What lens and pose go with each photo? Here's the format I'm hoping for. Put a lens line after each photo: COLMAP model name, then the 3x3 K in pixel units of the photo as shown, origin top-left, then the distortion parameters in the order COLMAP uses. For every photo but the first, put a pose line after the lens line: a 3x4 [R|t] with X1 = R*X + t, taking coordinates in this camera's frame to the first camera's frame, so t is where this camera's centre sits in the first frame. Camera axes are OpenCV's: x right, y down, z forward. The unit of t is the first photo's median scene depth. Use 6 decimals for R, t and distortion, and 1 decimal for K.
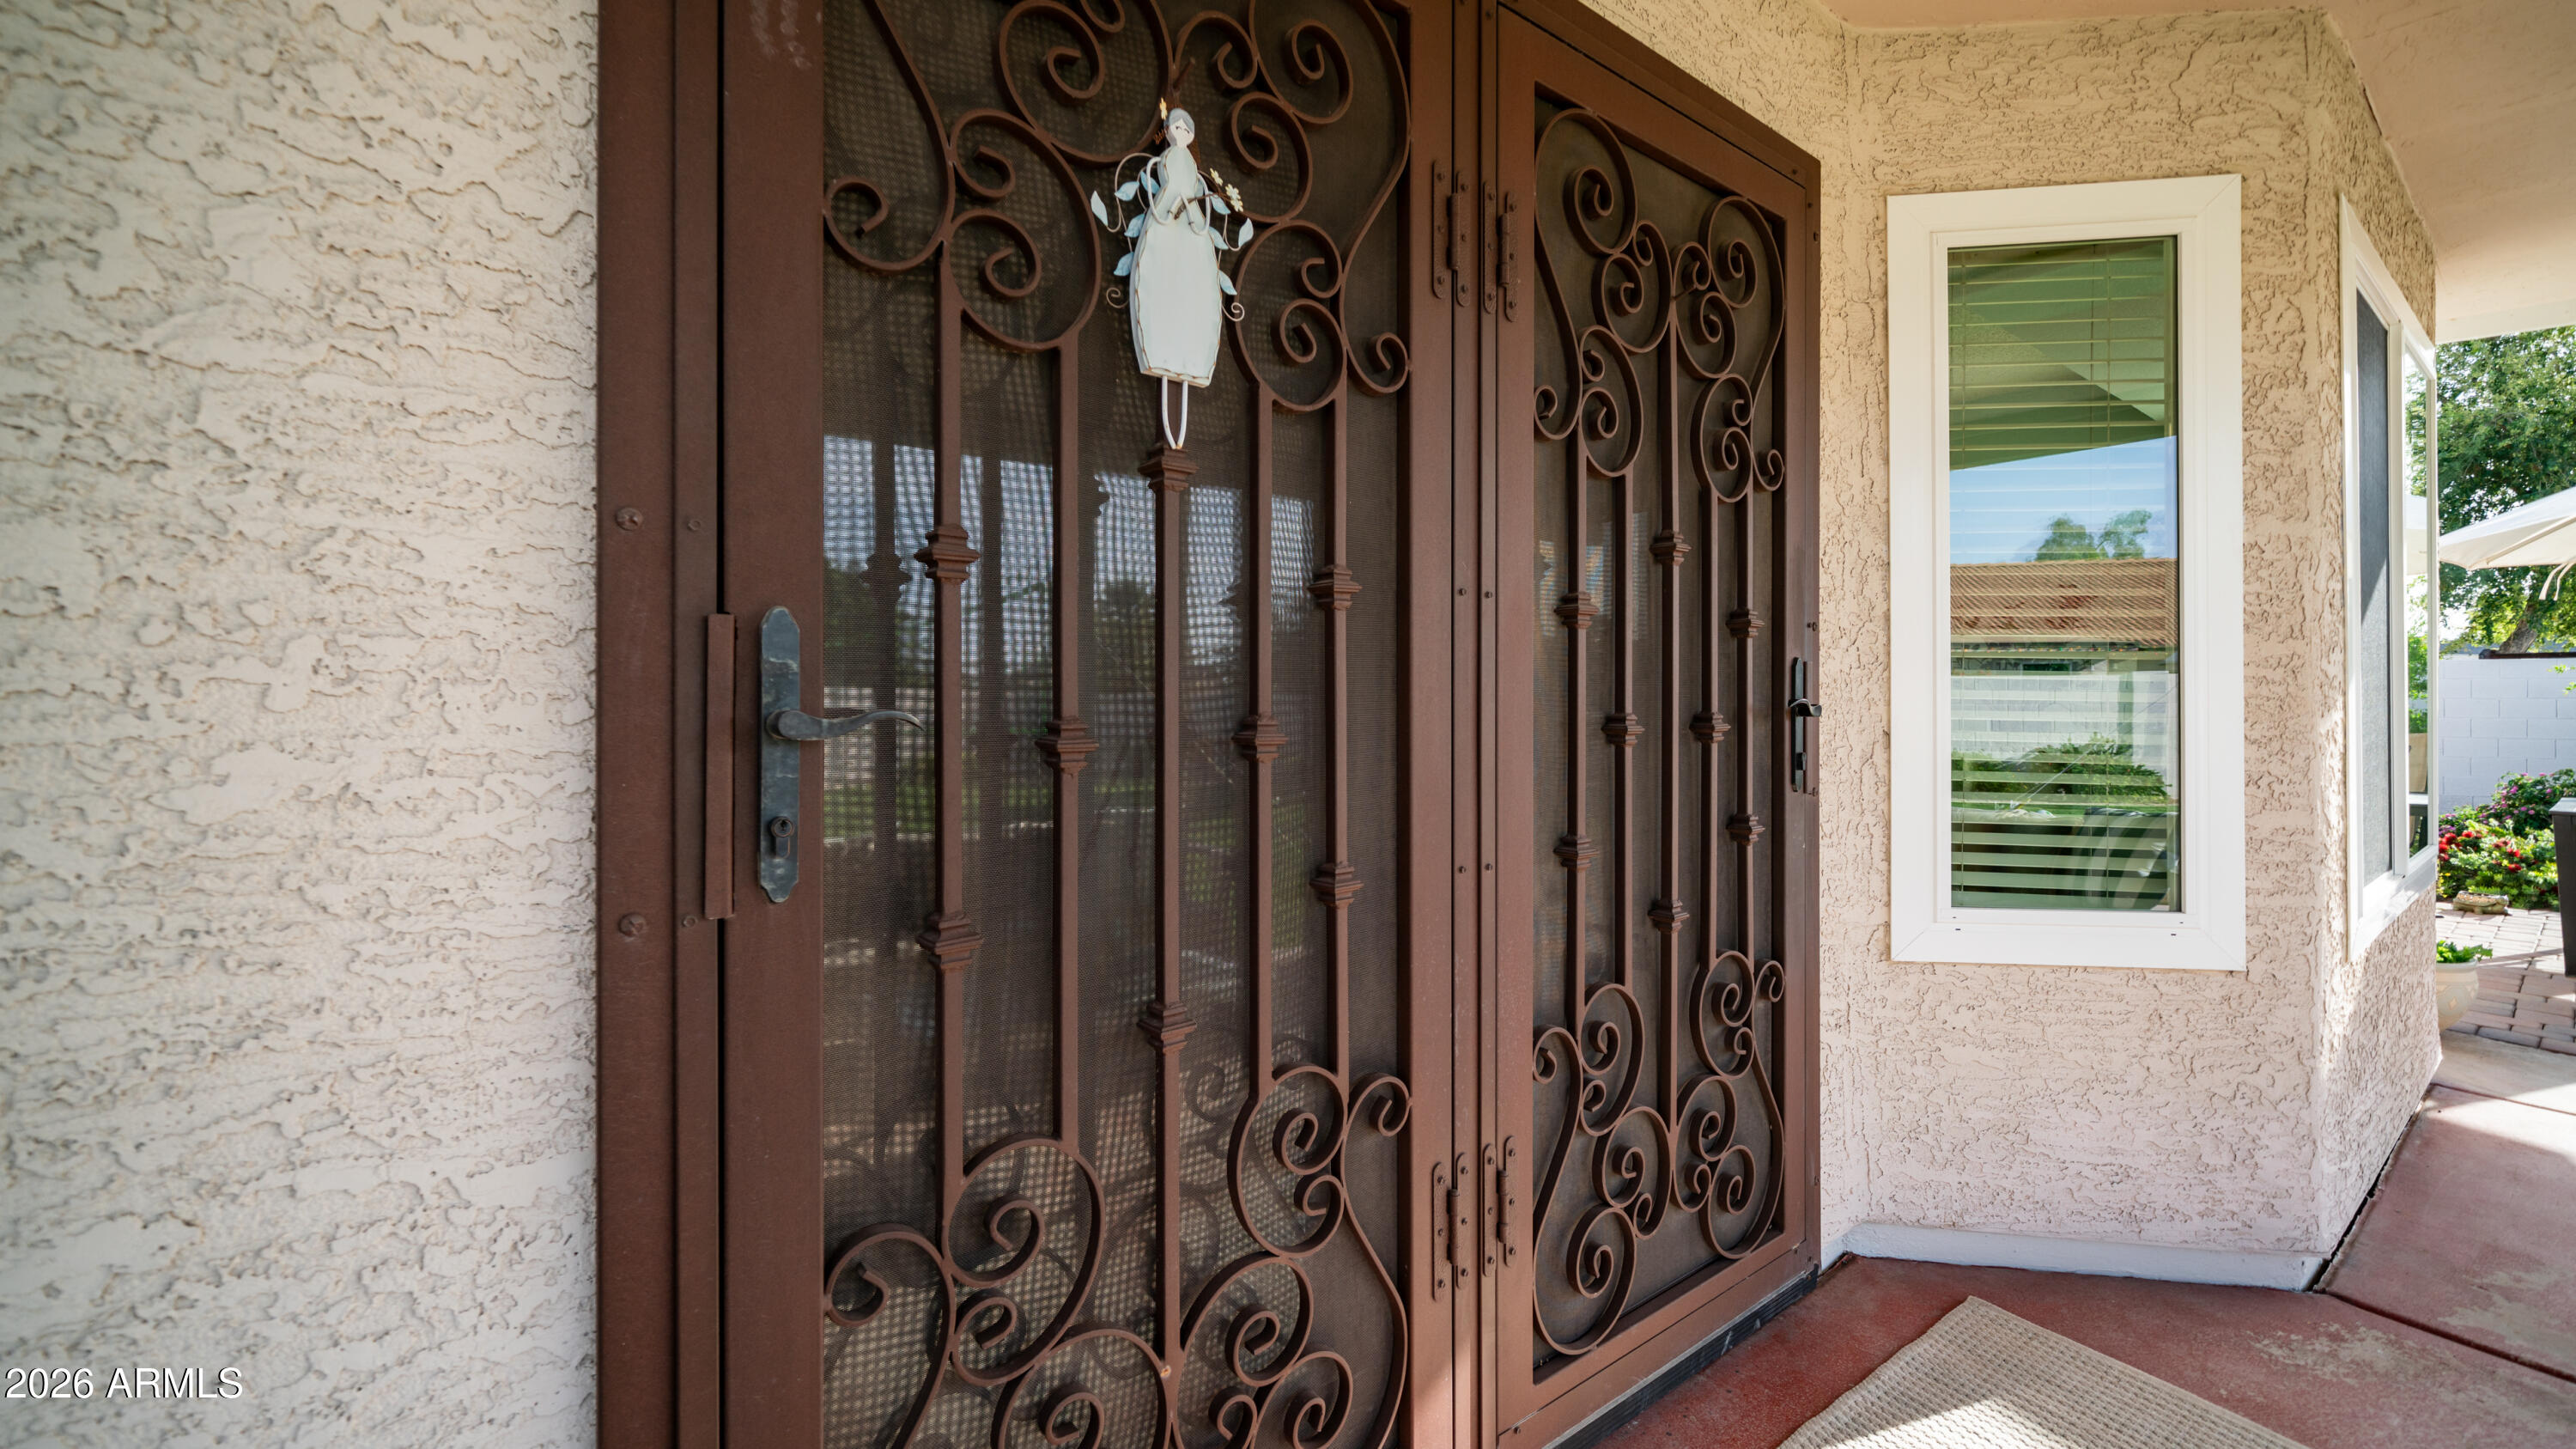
lens RADIAL K [[1016.5, 0, 1288.2], [0, 1016.5, 706.7], [0, 0, 1]] dist [-0.003594, 0.001195]
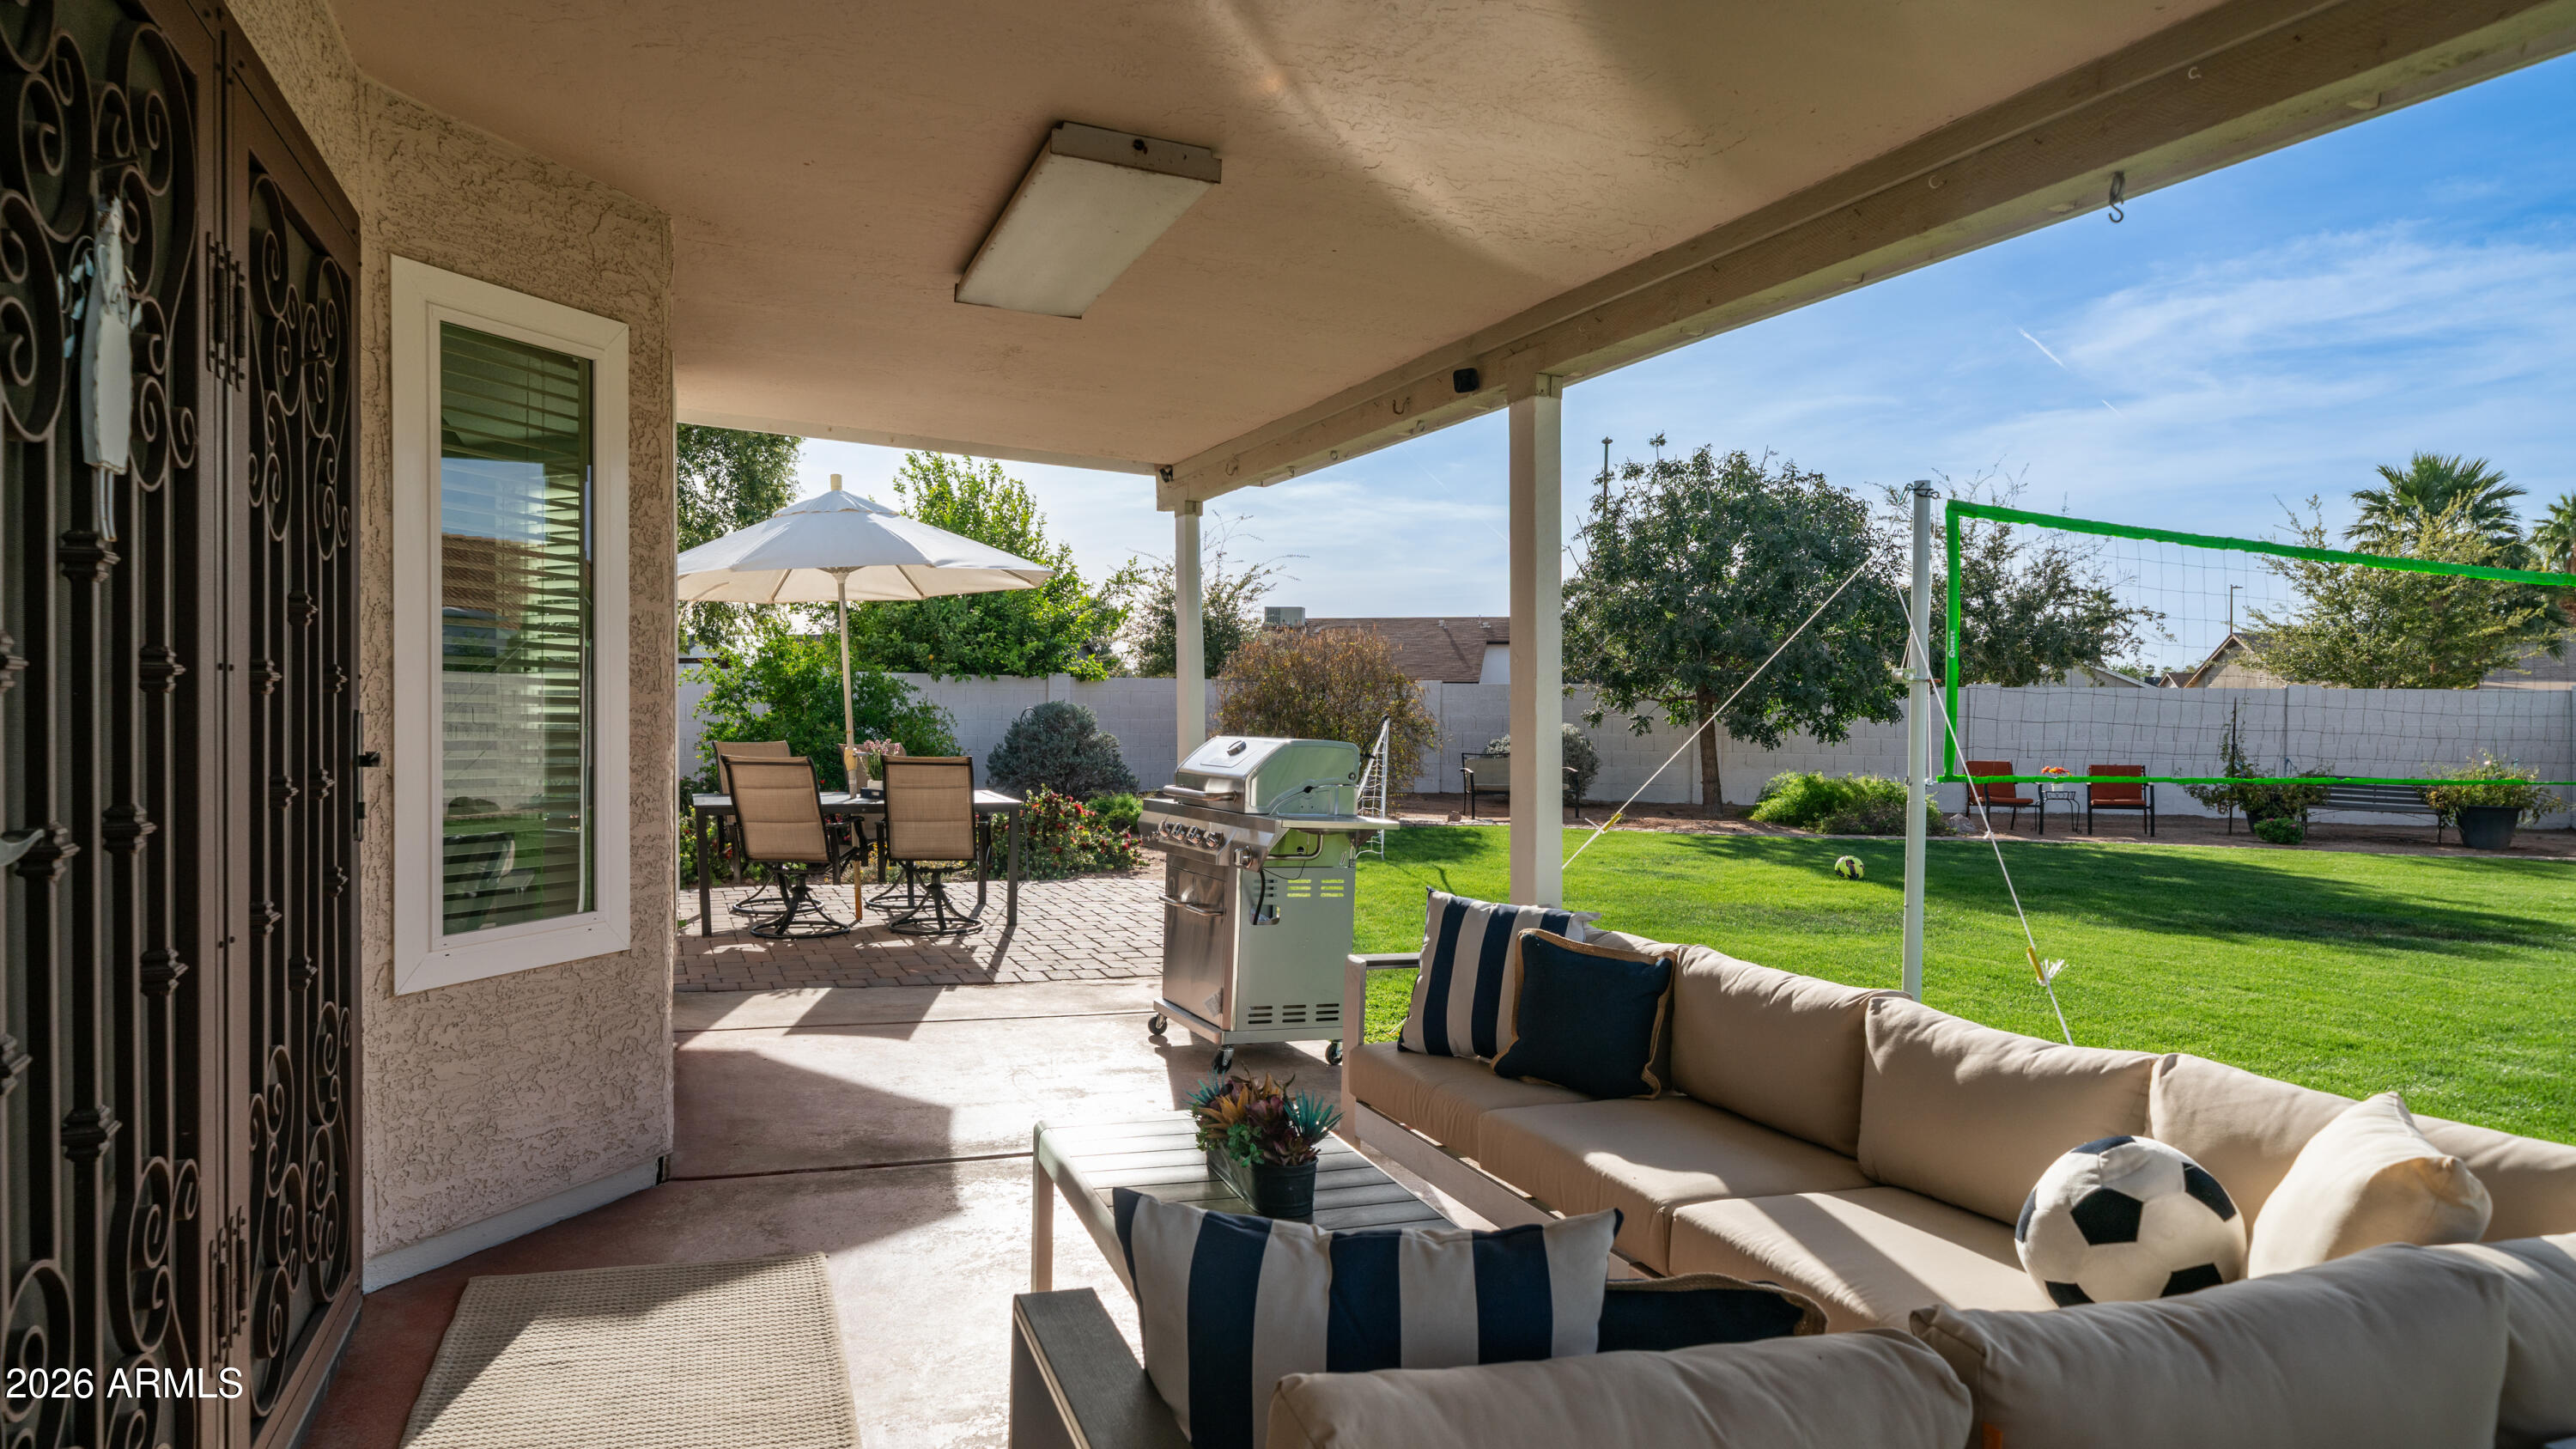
lens RADIAL K [[1531.9, 0, 1284.8], [0, 1531.9, 718.4], [0, 0, 1]] dist [-0.008733, -0.001431]
pose [[0.238925, -0.011856, 0.970966, -0.716422], [-0.007554, 0.999872, 0.014068, -0.063362], [-0.971009, -0.010696, 0.238805, -0.257532]]
